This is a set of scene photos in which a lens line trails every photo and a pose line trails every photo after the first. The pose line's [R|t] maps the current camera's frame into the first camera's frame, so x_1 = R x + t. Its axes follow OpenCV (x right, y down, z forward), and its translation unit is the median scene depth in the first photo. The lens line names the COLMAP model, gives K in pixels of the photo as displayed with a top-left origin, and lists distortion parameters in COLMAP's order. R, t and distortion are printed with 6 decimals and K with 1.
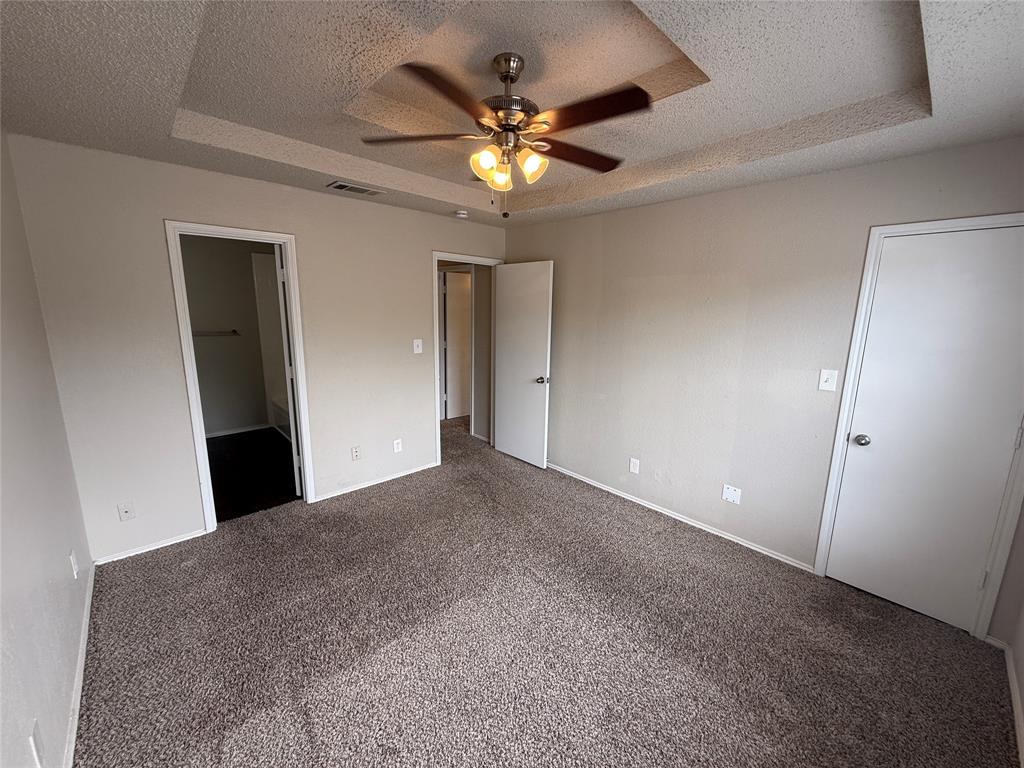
lens RADIAL K [[408.6, 0, 510.5], [0, 408.6, 384.5], [0, 0, 1]] dist [0.002072, 0.000334]
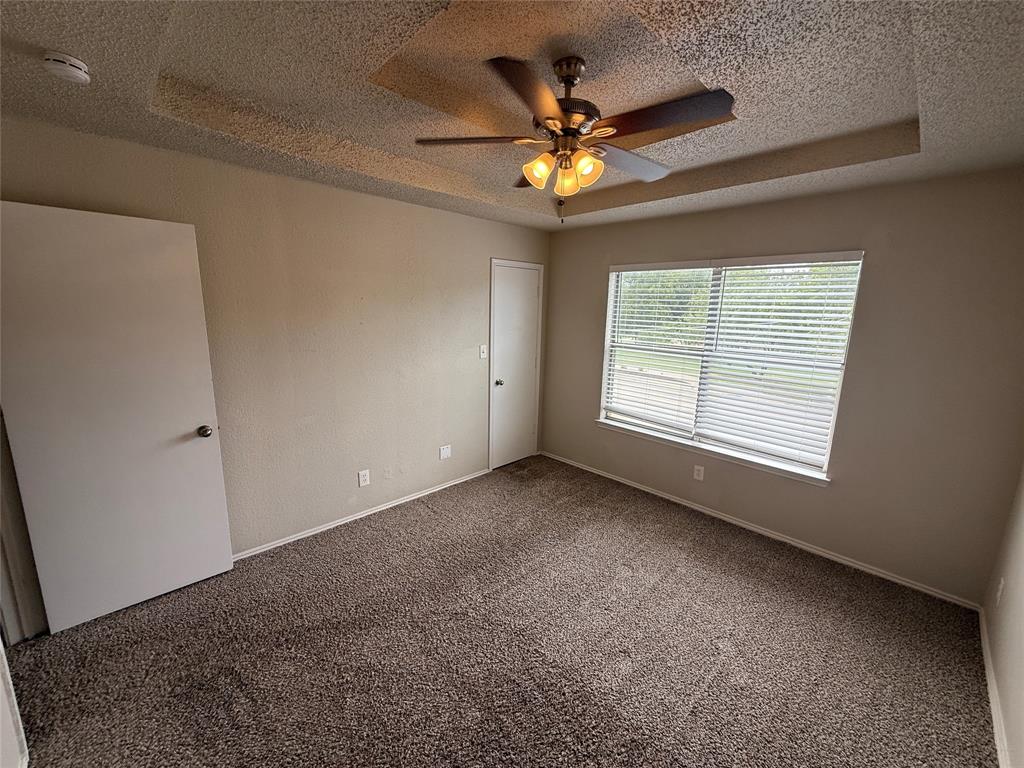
lens RADIAL K [[408.6, 0, 510.6], [0, 408.6, 381.7], [0, 0, 1]] dist [0.002072, 0.000334]
pose [[-0.028101, -0.200238, 0.979344, -0.607566], [0.166815, 0.965053, 0.202102, -0.151788], [-0.985588, 0.169048, 0.006283, 0.685591]]
